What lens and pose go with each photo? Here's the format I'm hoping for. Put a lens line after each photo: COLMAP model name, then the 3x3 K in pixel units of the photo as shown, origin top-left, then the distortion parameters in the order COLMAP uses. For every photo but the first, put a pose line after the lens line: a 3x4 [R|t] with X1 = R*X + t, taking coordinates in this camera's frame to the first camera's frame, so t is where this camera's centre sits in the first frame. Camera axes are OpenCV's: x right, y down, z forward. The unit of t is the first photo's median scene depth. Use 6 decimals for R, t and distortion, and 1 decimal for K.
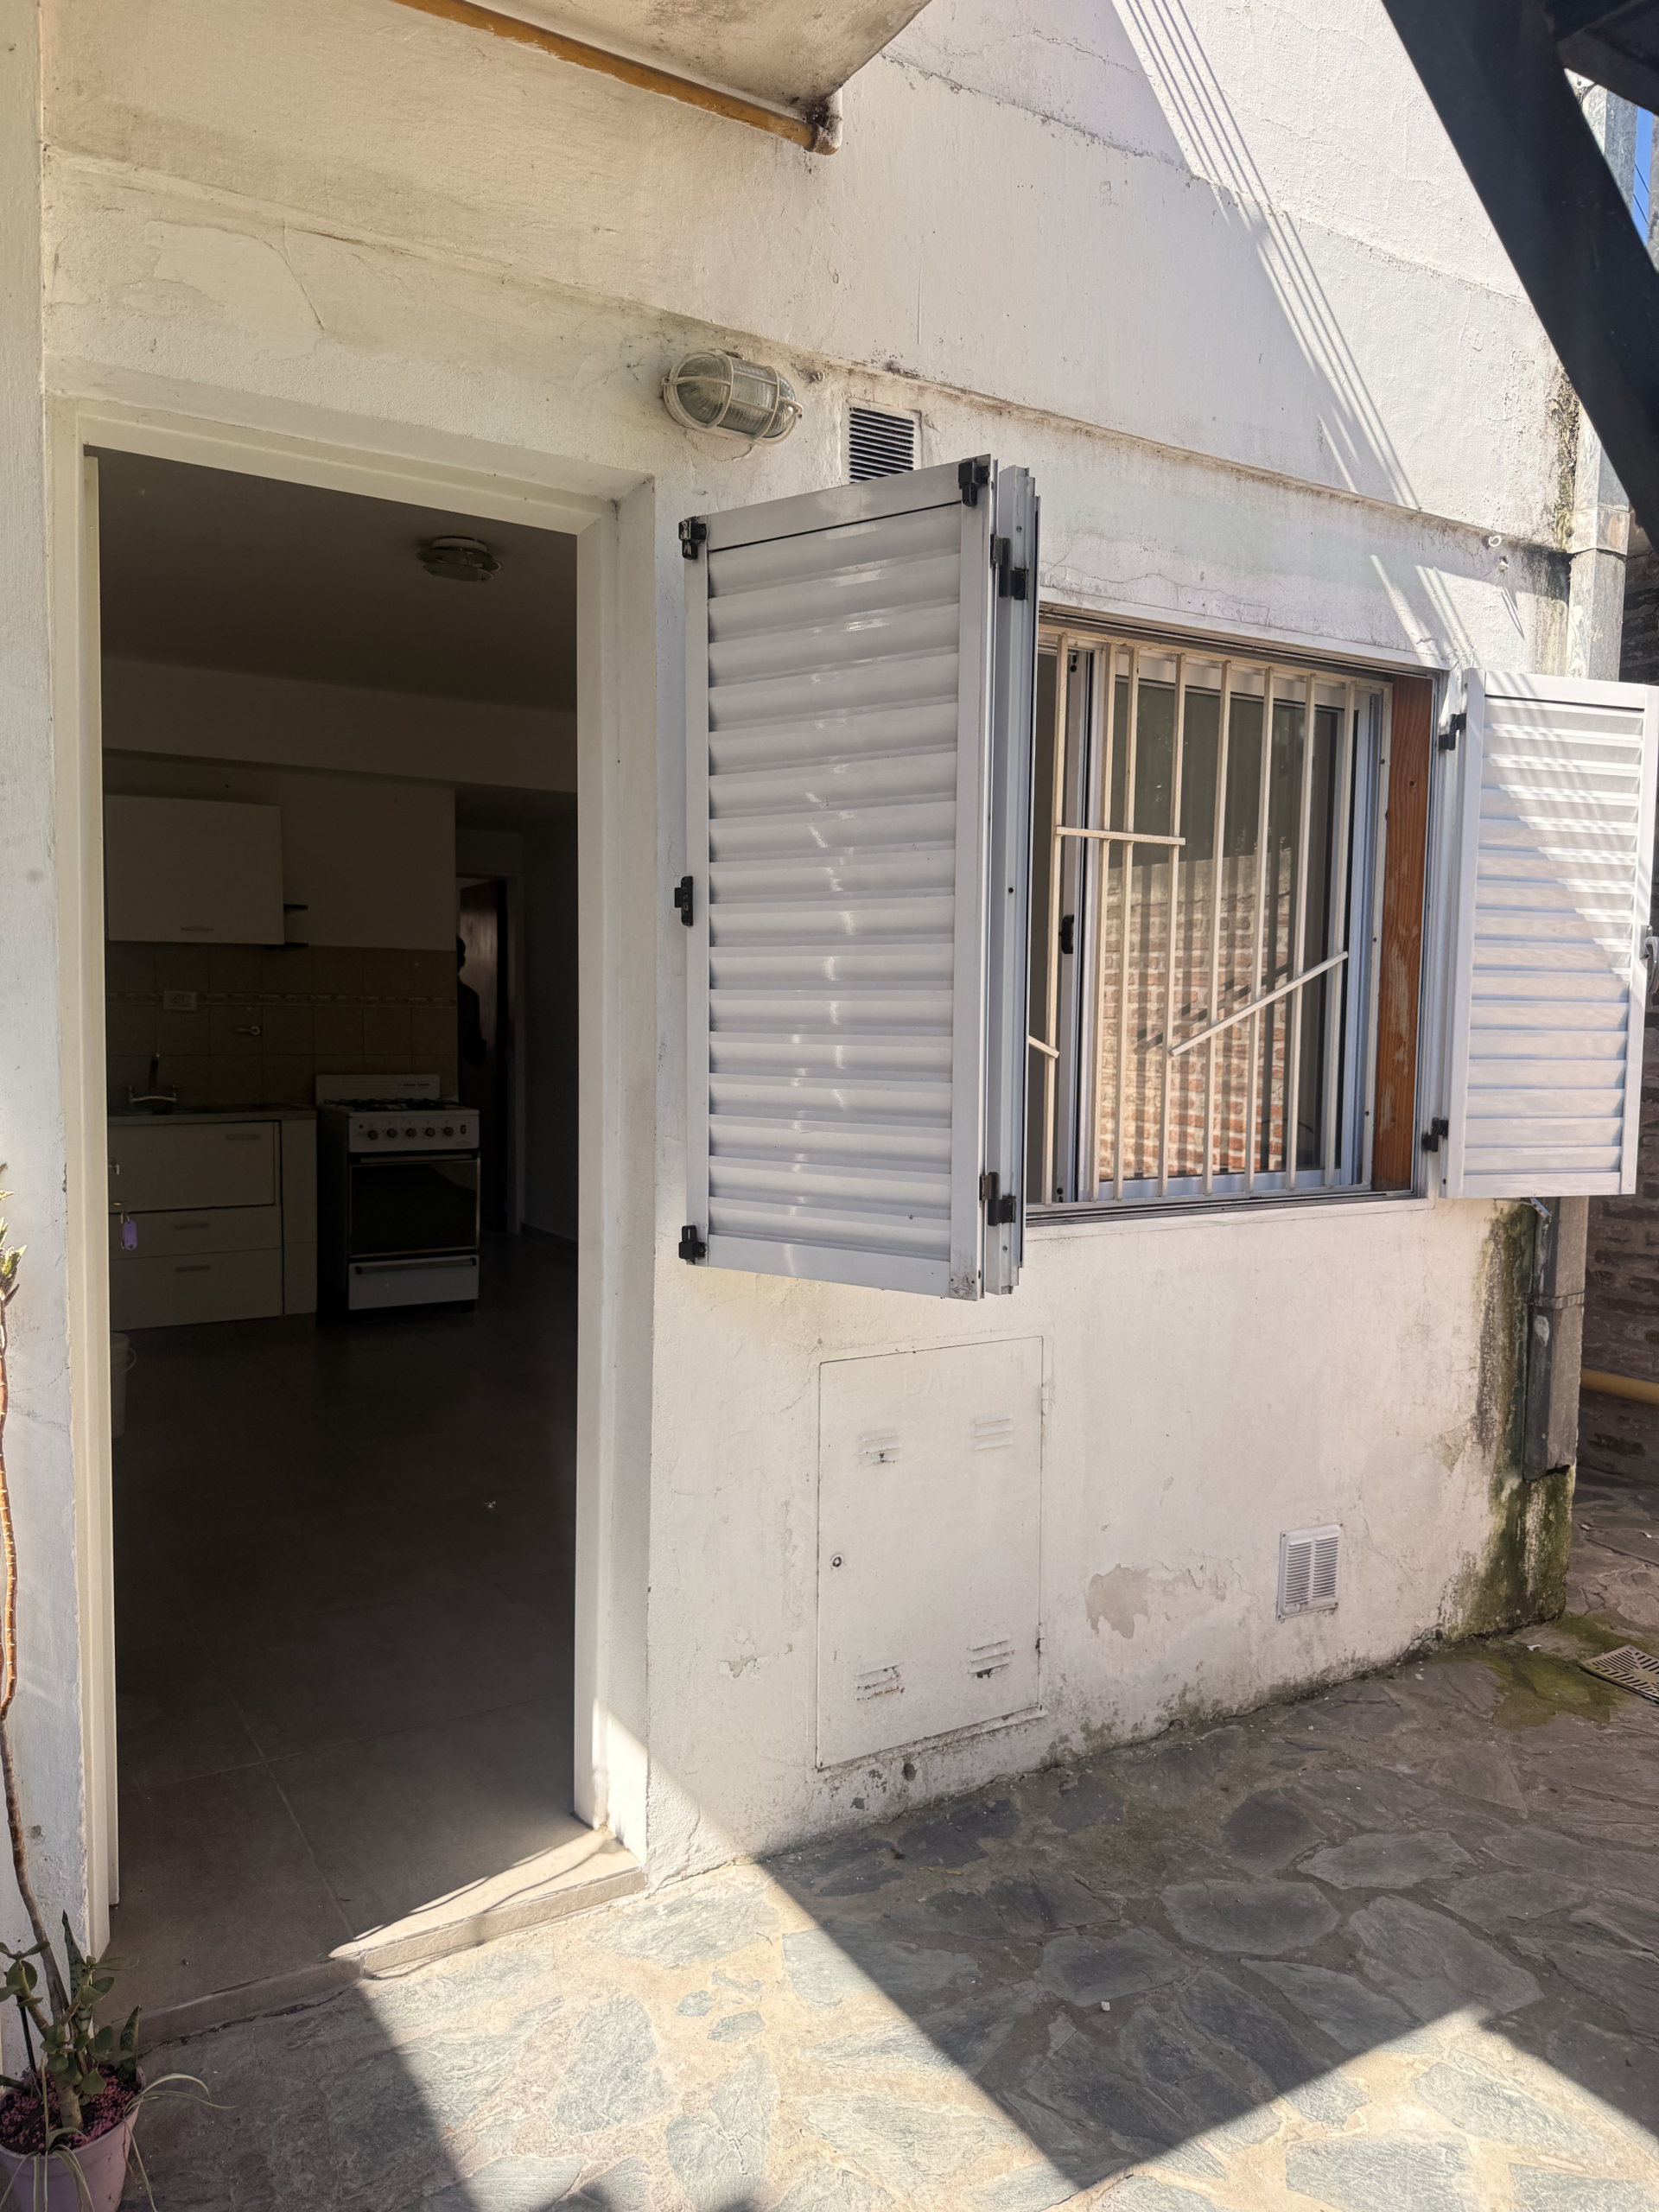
lens RADIAL K [[1542.0, 0, 835.9], [0, 1542.0, 1102.7], [0, 0, 1]] dist [0.027821, -0.018461]
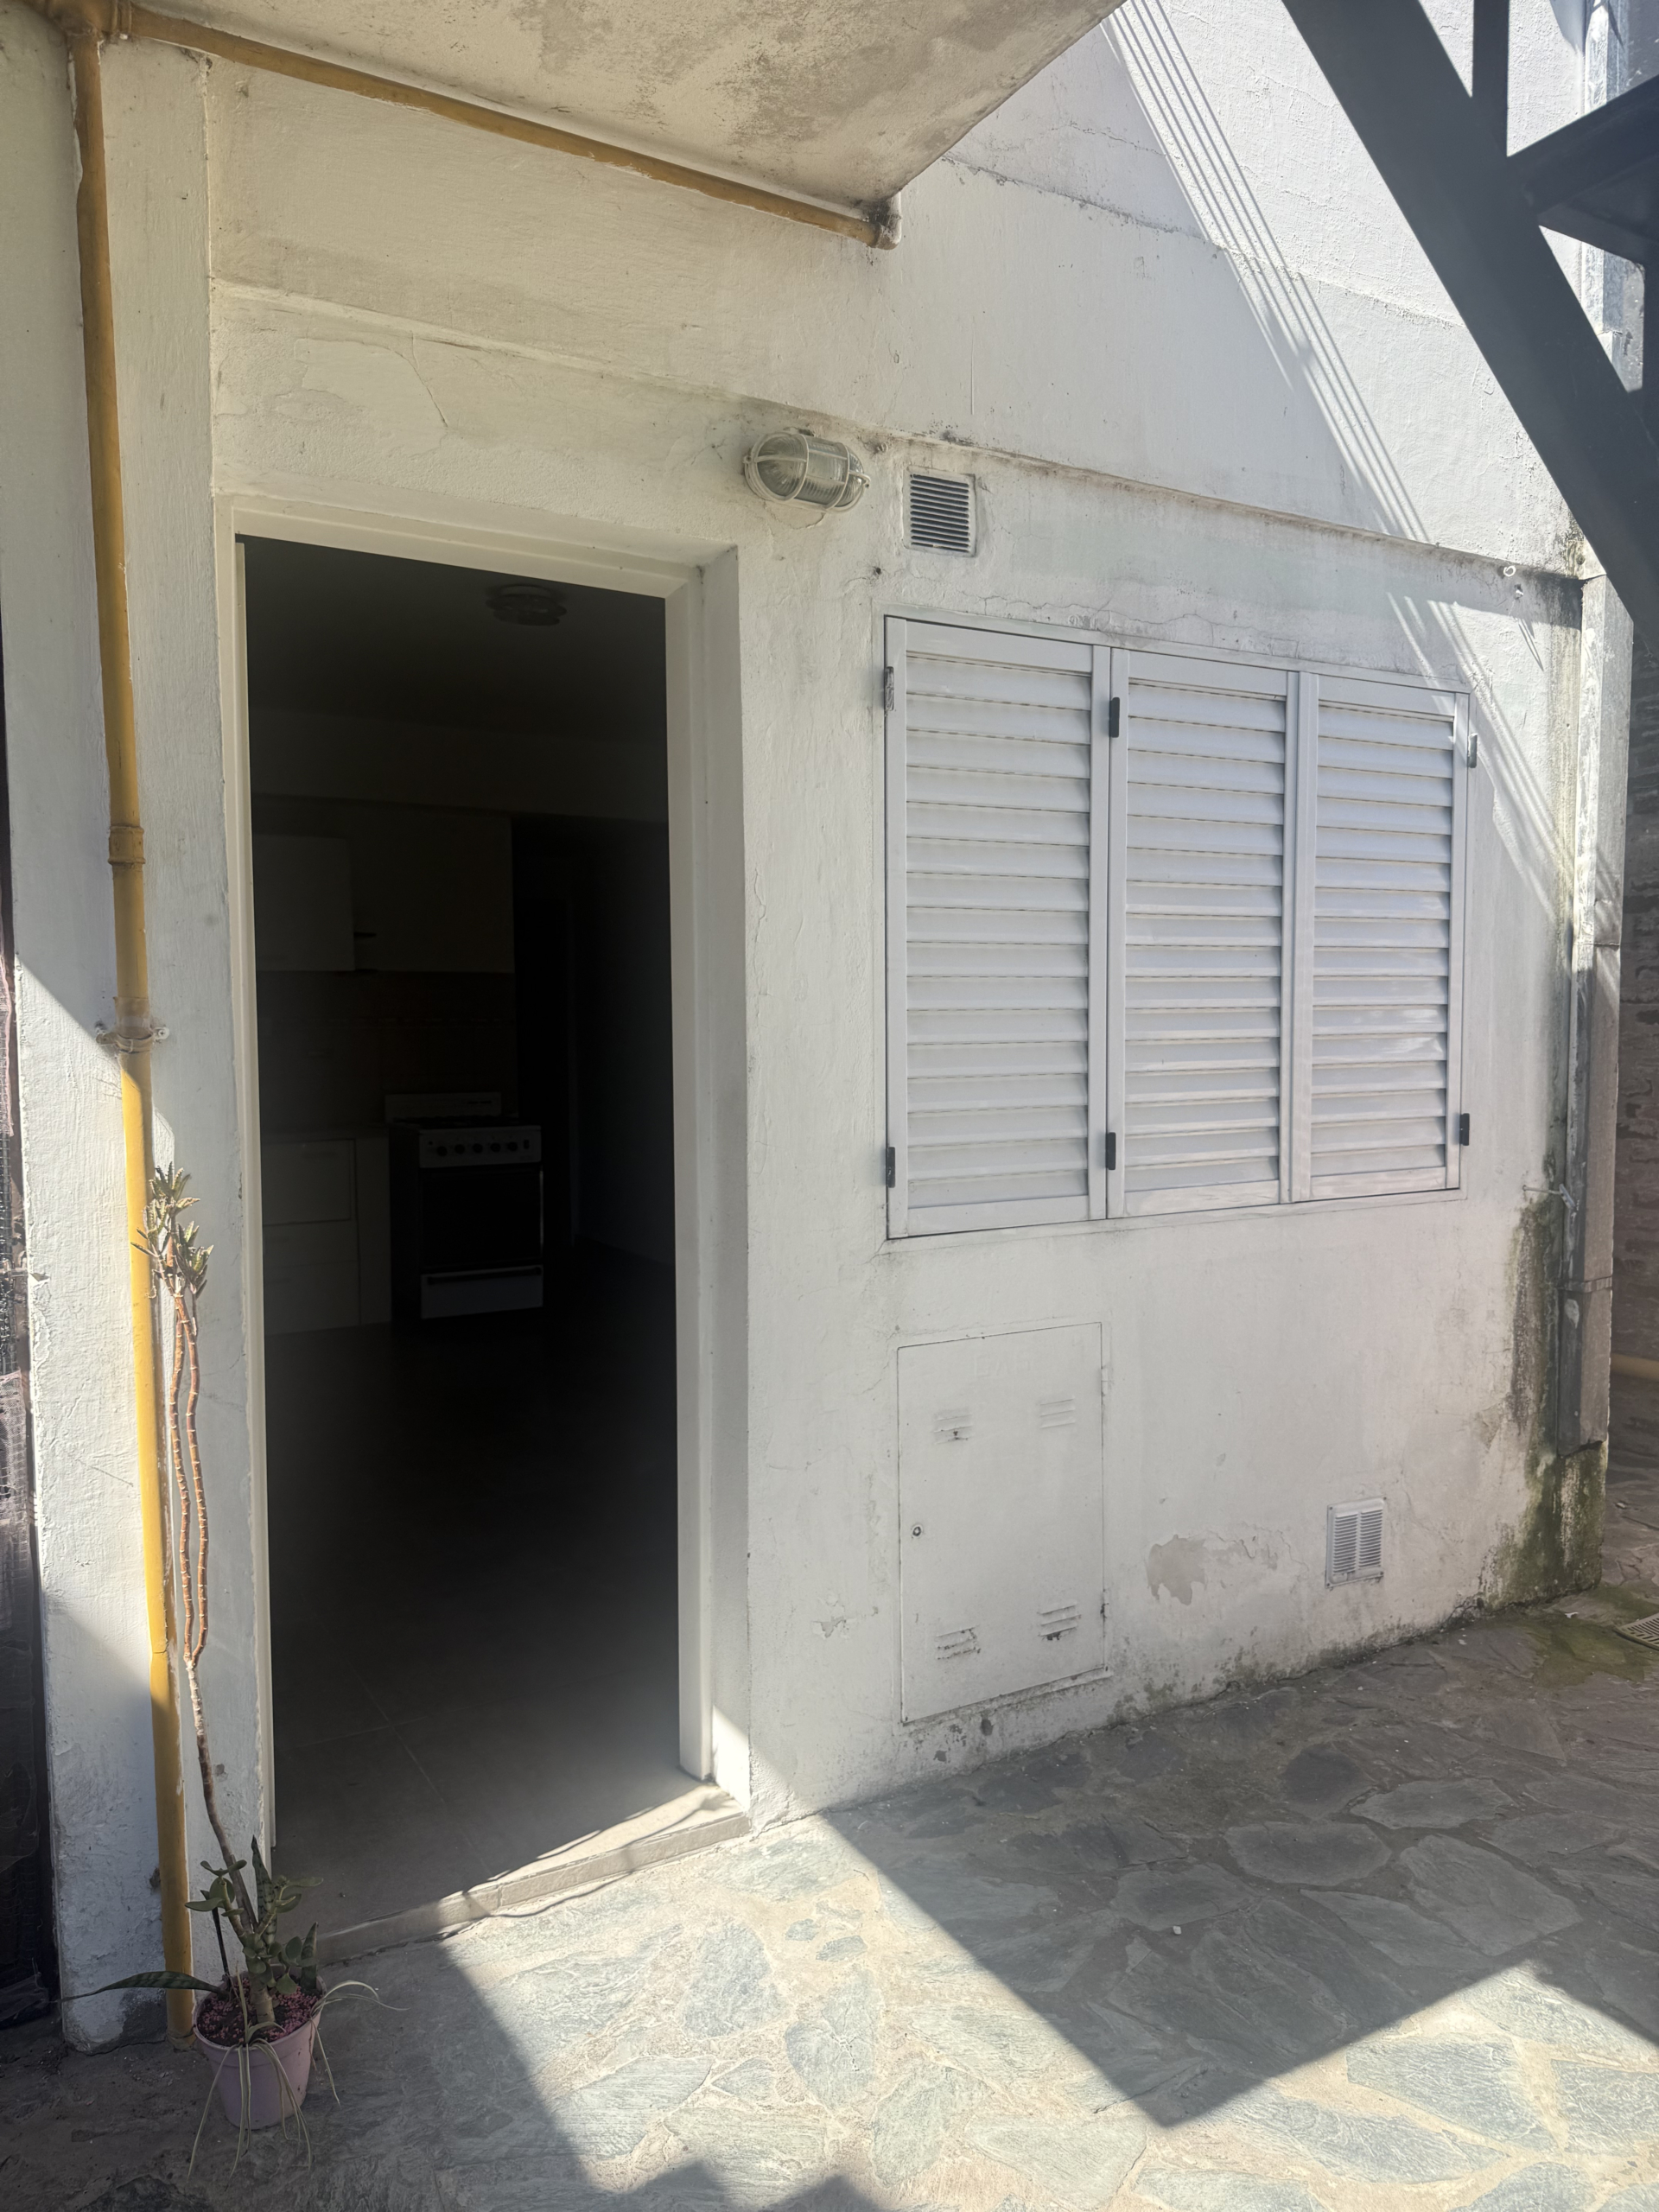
lens RADIAL K [[1542.0, 0, 837.0], [0, 1542.0, 1099.5], [0, 0, 1]] dist [0.027821, -0.018461]
pose [[0.999639, -0.018810, -0.019165, -0.030252], [0.018622, 0.999777, -0.009952, 0.003652], [0.019348, 0.009592, 0.999767, -0.091598]]
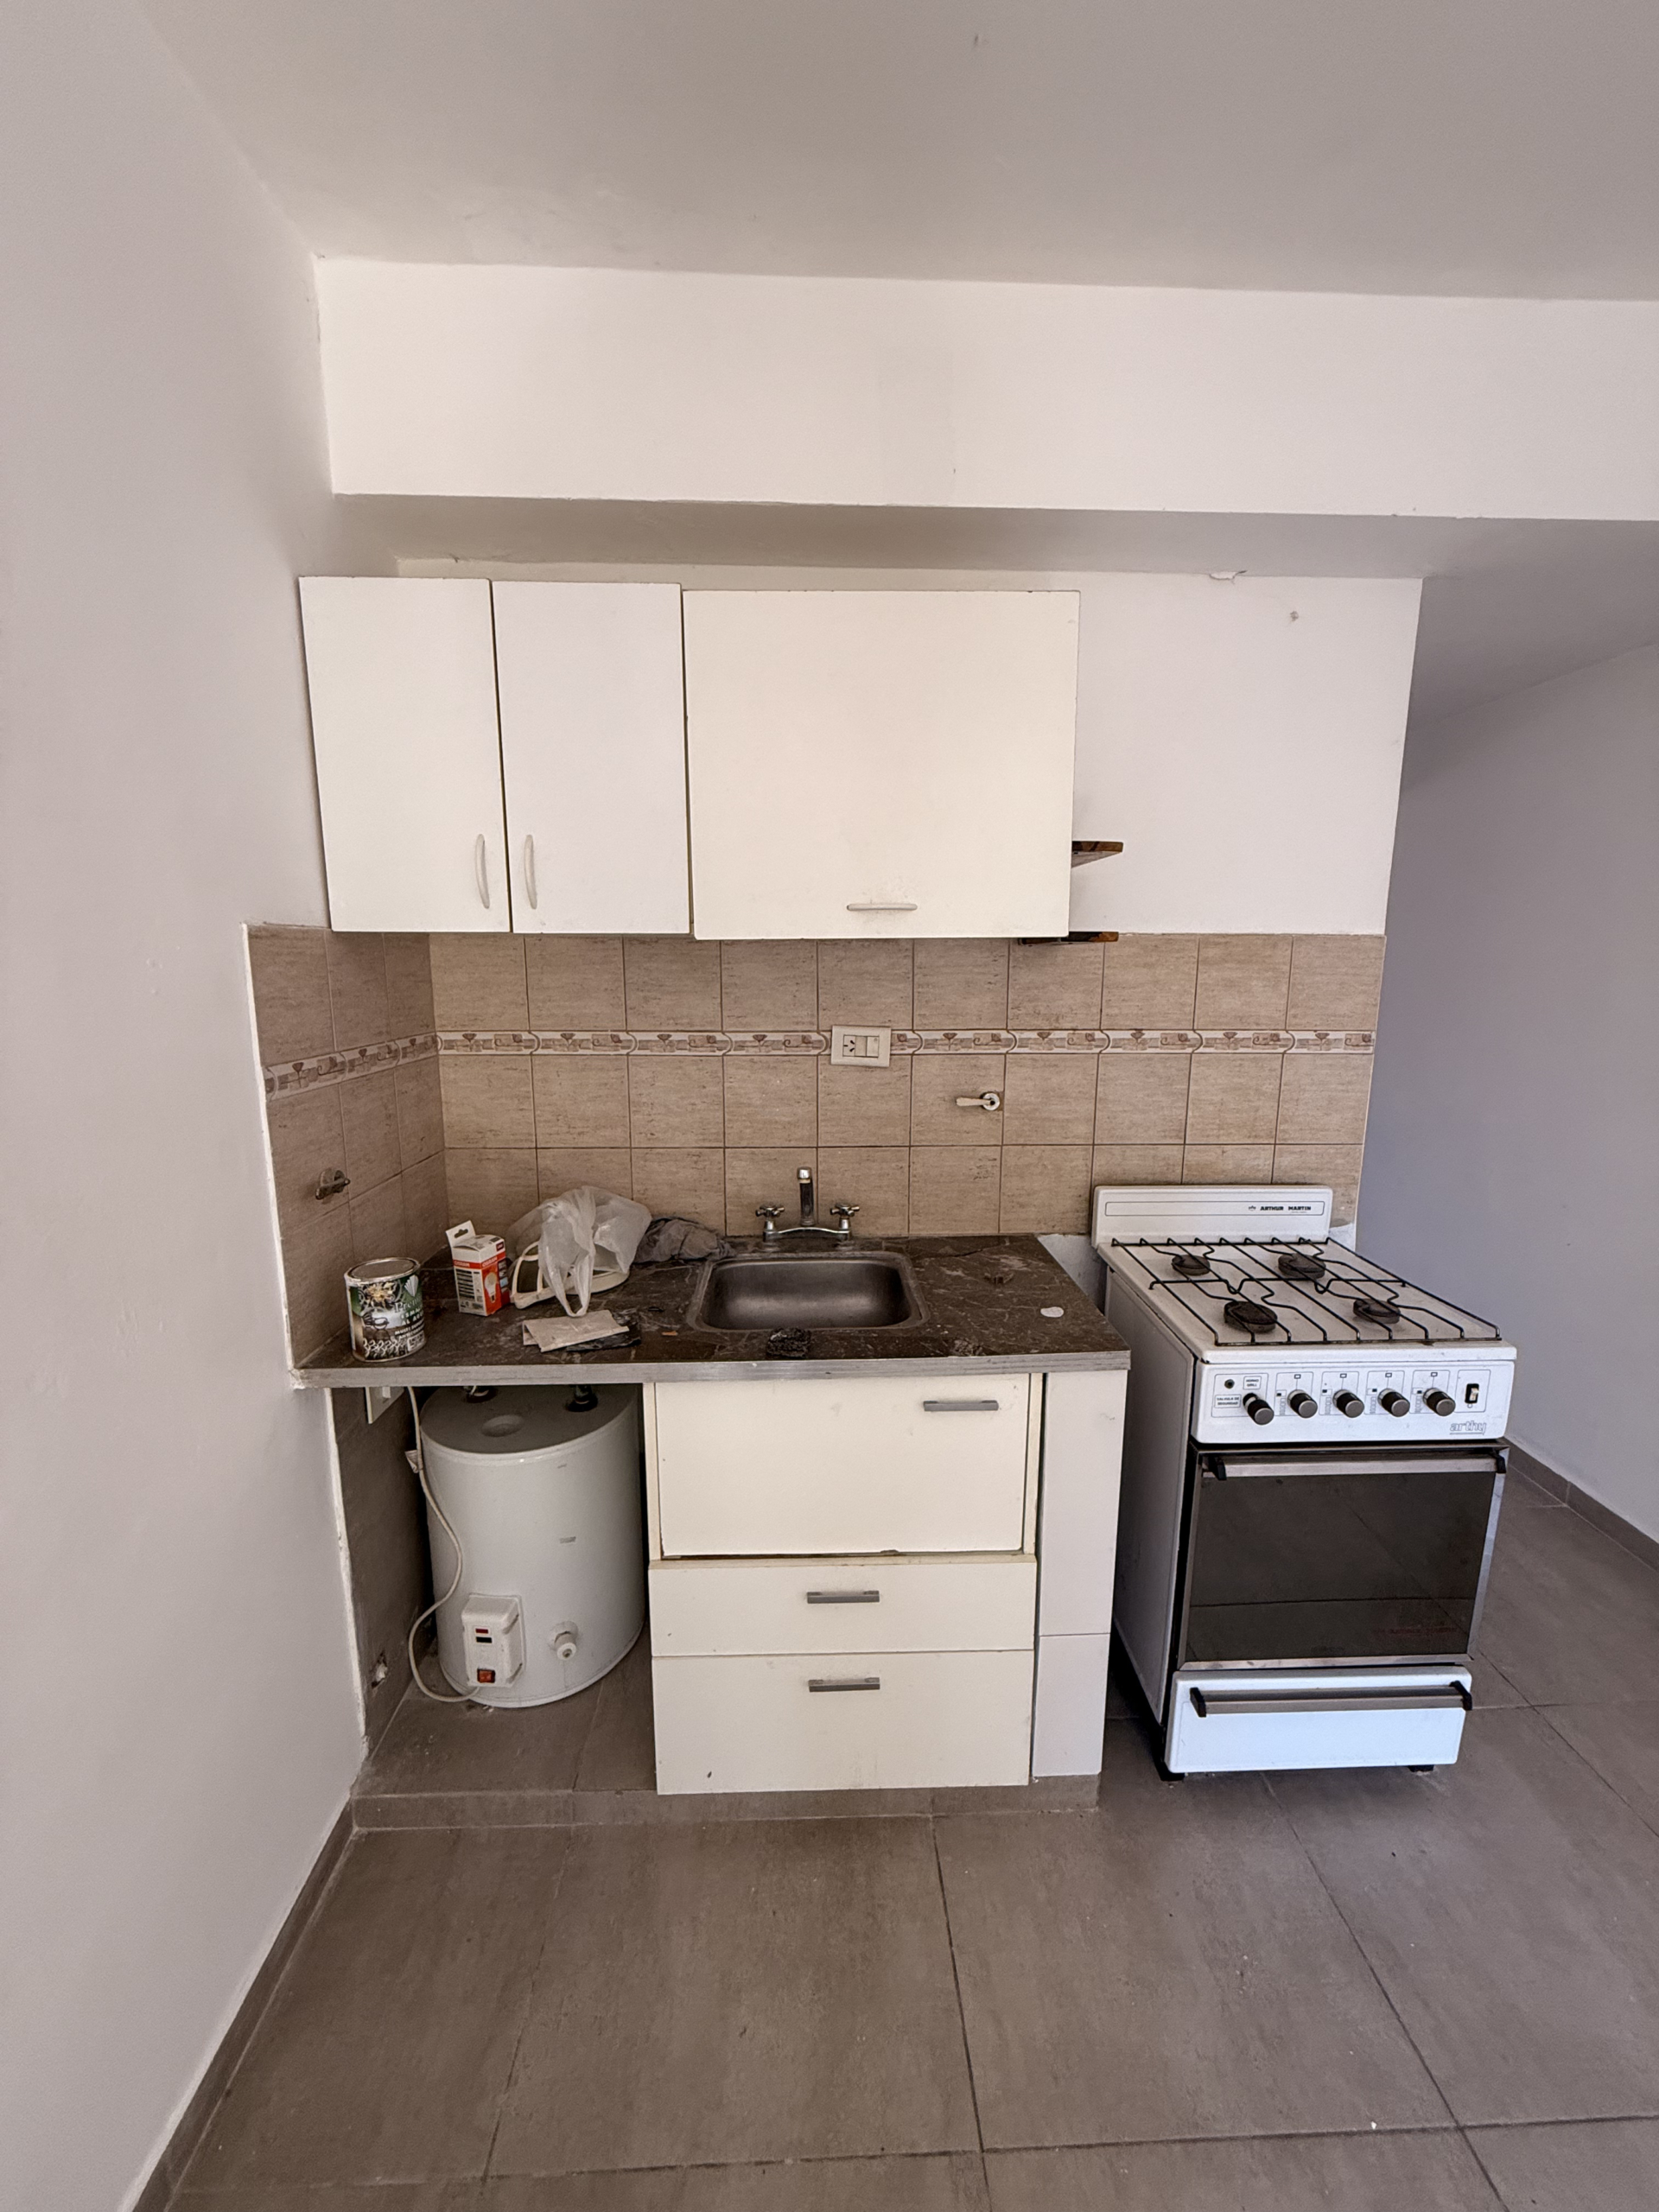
lens RADIAL K [[886.2, 0, 842.4], [0, 886.2, 1113.0], [0, 0, 1]] dist [-0.000632, -0.001127]
pose [[0.874779, 0.078072, -0.478190, -0.704266], [-0.021593, 0.992234, 0.122497, -0.200471], [0.484040, -0.096832, 0.869672, 1.825332]]
